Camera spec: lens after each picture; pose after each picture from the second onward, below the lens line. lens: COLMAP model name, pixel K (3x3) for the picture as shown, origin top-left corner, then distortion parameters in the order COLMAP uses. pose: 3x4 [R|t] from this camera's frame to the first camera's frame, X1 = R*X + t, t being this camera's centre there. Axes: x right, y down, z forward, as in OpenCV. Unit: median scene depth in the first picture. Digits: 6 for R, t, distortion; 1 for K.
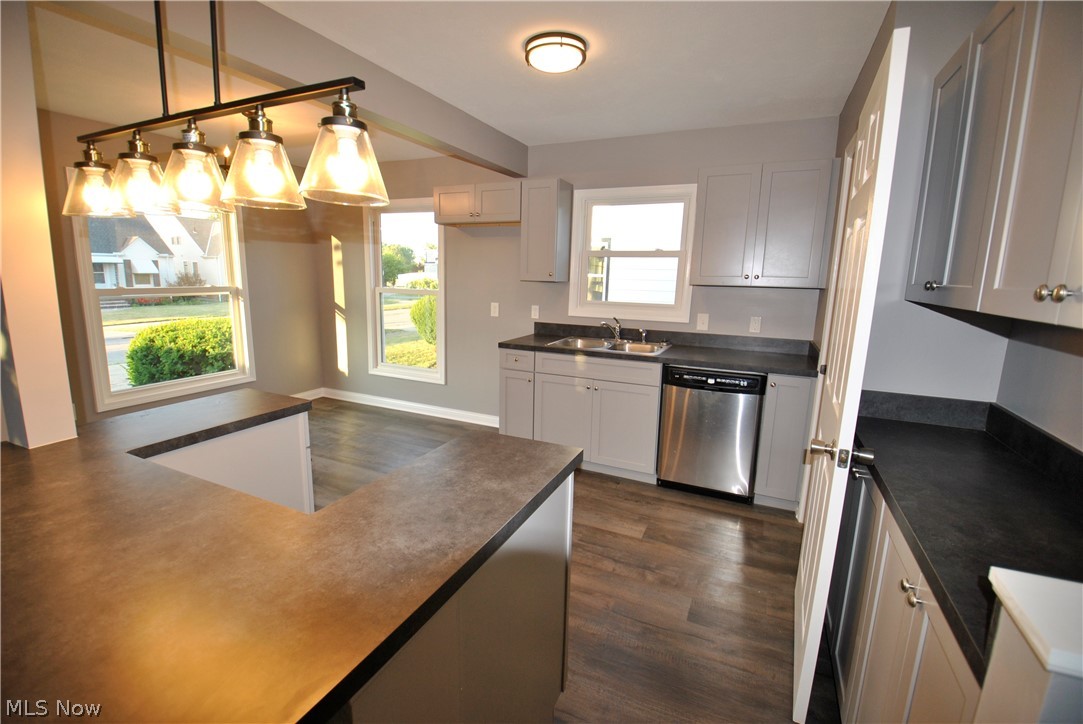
lens RADIAL K [[474.0, 0, 534.5], [0, 474.0, 363.6], [0, 0, 1]] dist [0.002178, -0.019602]
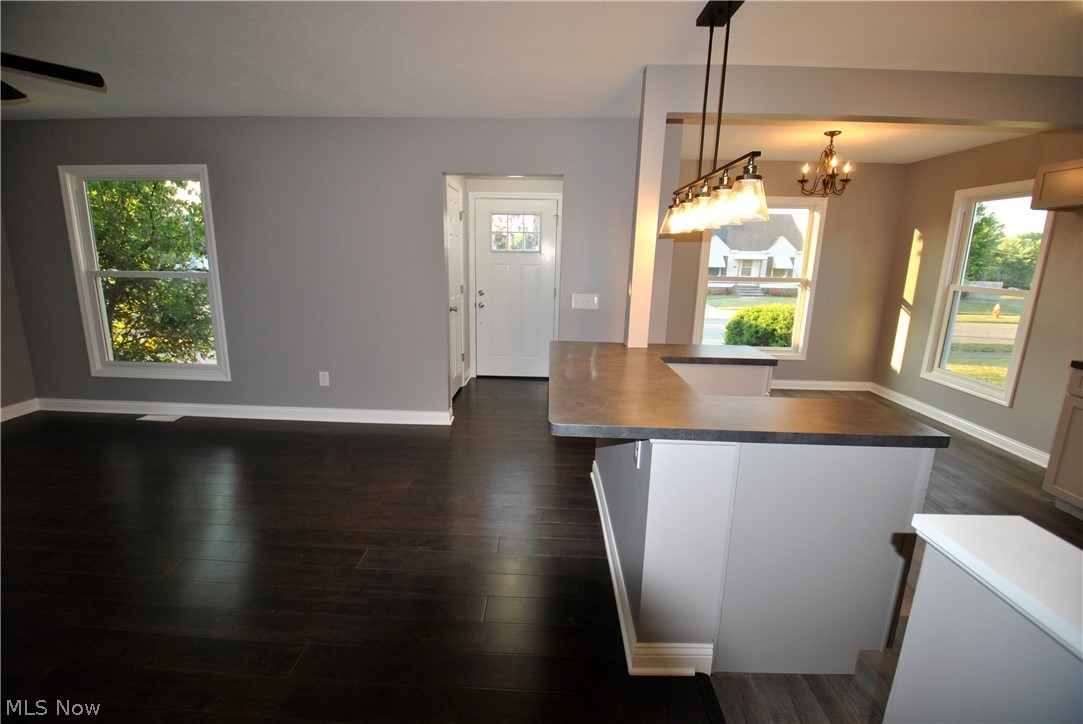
lens RADIAL K [[474.0, 0, 534.5], [0, 474.0, 363.6], [0, 0, 1]] dist [0.002178, -0.019602]
pose [[0.391525, 0.186527, -0.901064, 0.193809], [-0.180270, 0.975812, 0.123670, 0.019580], [0.902336, 0.114015, 0.415680, -0.074016]]
